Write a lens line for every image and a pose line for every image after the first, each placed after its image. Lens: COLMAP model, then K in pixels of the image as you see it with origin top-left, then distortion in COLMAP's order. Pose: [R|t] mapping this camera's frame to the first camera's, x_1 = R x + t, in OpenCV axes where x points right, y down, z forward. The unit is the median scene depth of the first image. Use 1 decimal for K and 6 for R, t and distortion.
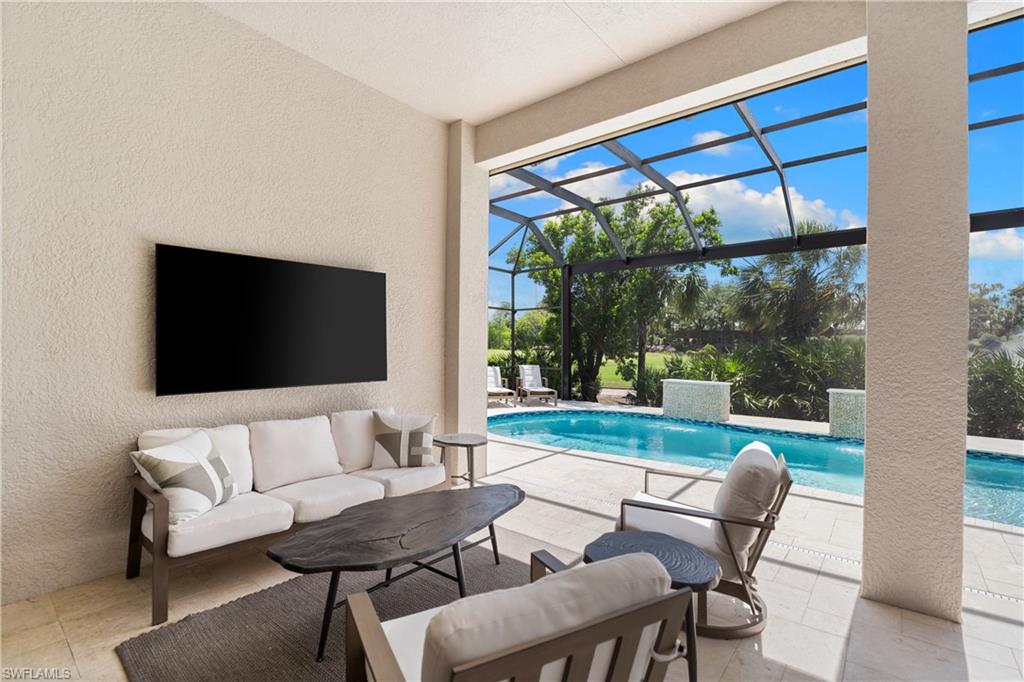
lens RADIAL K [[469.7, 0, 512.0], [0, 469.7, 341.0], [0, 0, 1]] dist [-0.019584, 0.000052]
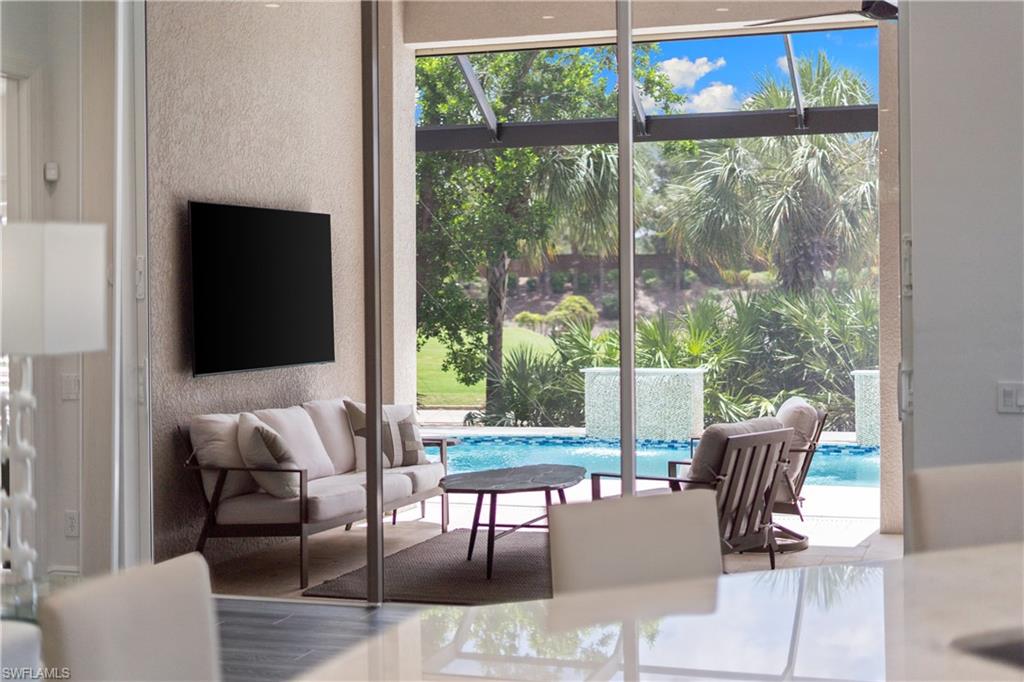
lens RADIAL K [[1482.8, 0, 512.0], [0, 1482.8, 341.0], [0, 0, 1]] dist [-0.117252, -0.049312]
pose [[0.933172, -0.028668, 0.358285, -0.830512], [0.016250, 0.999160, 0.037625, -0.029803], [-0.359062, -0.029289, 0.932854, -1.235774]]
